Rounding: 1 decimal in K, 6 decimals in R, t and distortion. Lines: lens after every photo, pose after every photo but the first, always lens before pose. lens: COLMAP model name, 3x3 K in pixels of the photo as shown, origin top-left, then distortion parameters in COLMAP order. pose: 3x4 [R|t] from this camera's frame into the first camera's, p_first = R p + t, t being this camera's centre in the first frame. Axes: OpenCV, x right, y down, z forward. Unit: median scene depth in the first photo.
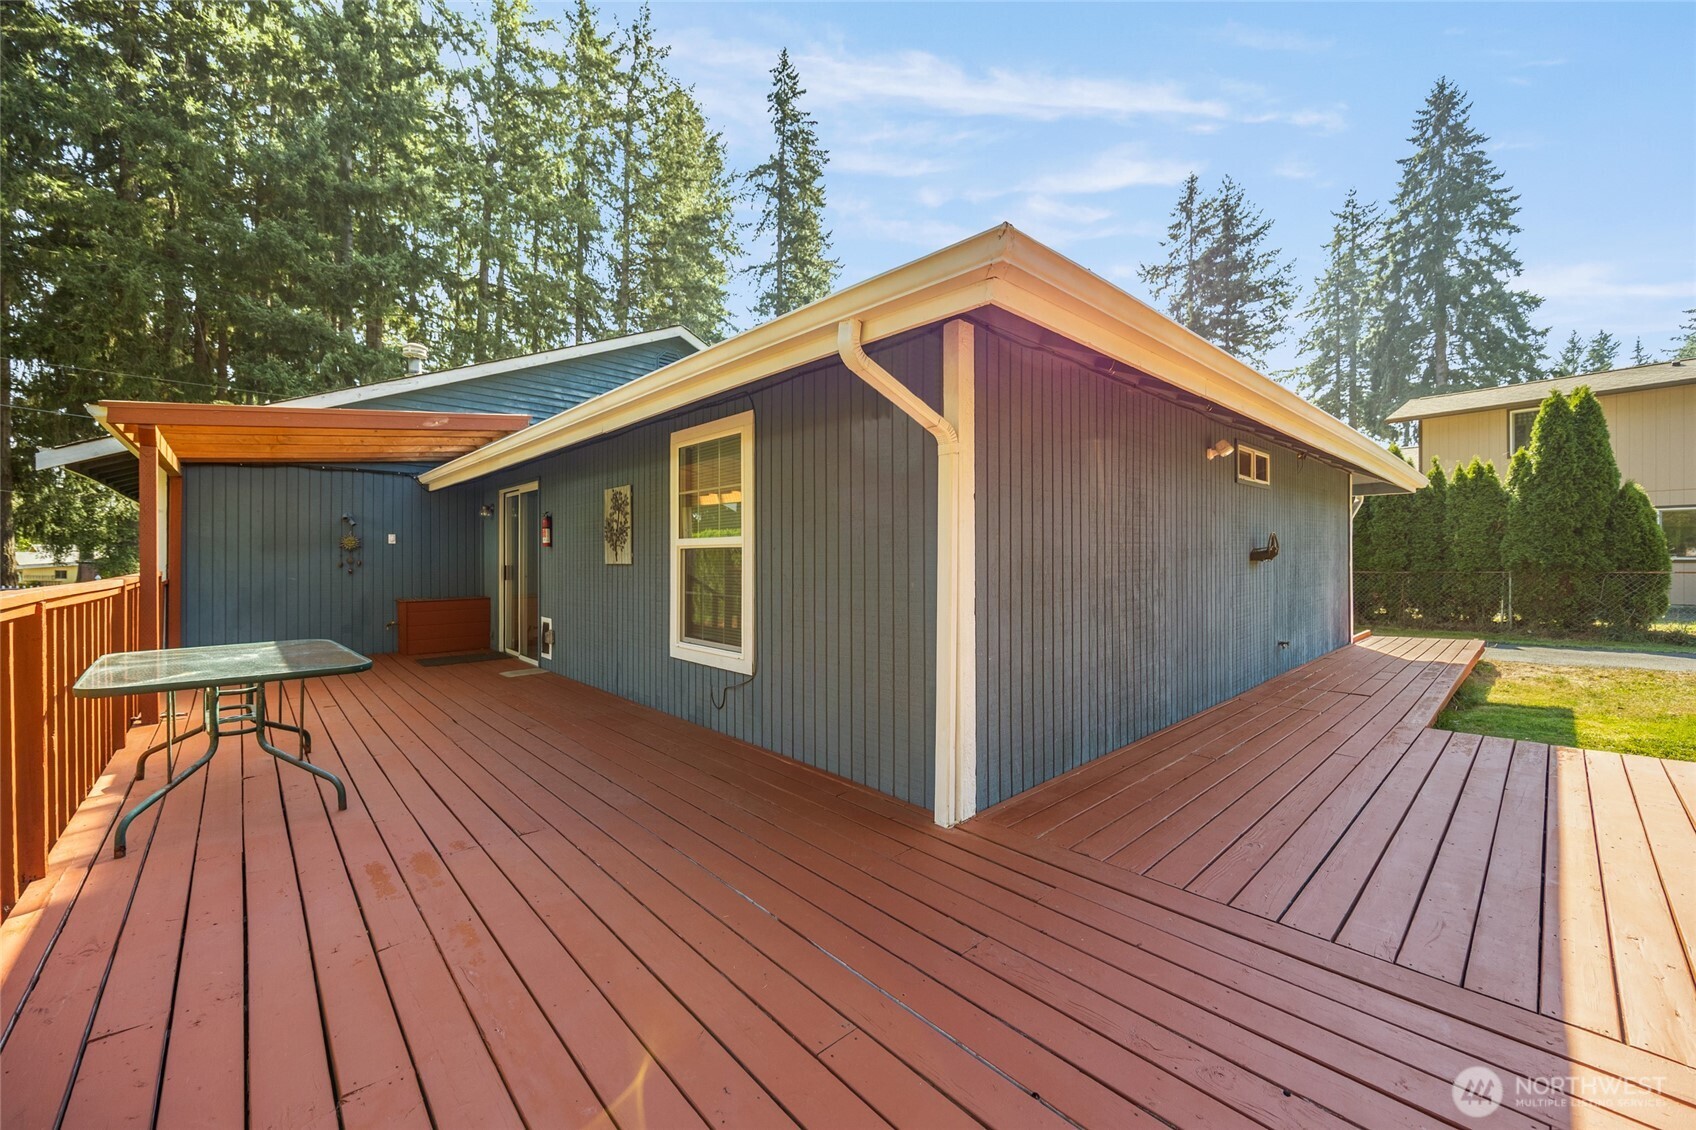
lens RADIAL K [[660.6, 0, 848.2], [0, 660.6, 554.4], [0, 0, 1]] dist [0.008837, -0.000117]
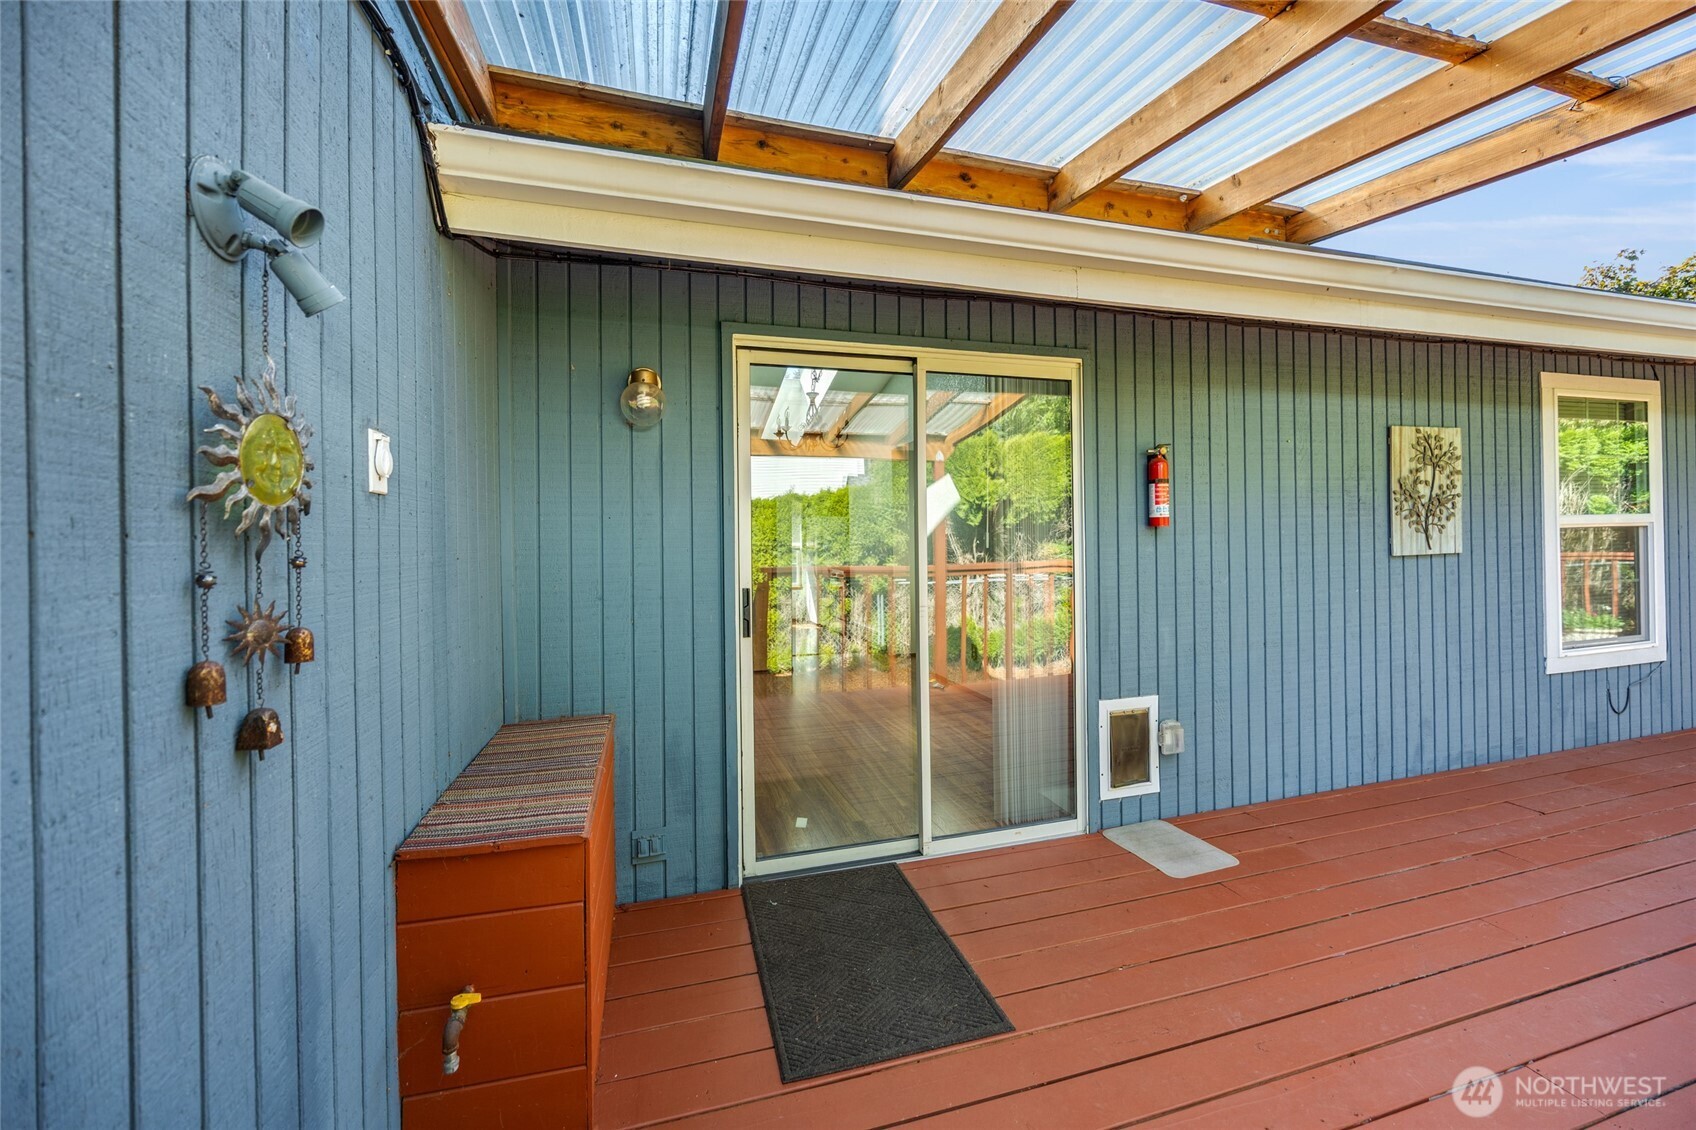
lens RADIAL K [[660.6, 0, 847.6], [0, 660.6, 556.1], [0, 0, 1]] dist [0.008837, -0.000117]
pose [[0.445060, -0.014047, 0.895391, -1.285349], [0.020471, 0.999775, 0.005509, 0.002944], [-0.895267, 0.015878, 0.445248, 1.365300]]
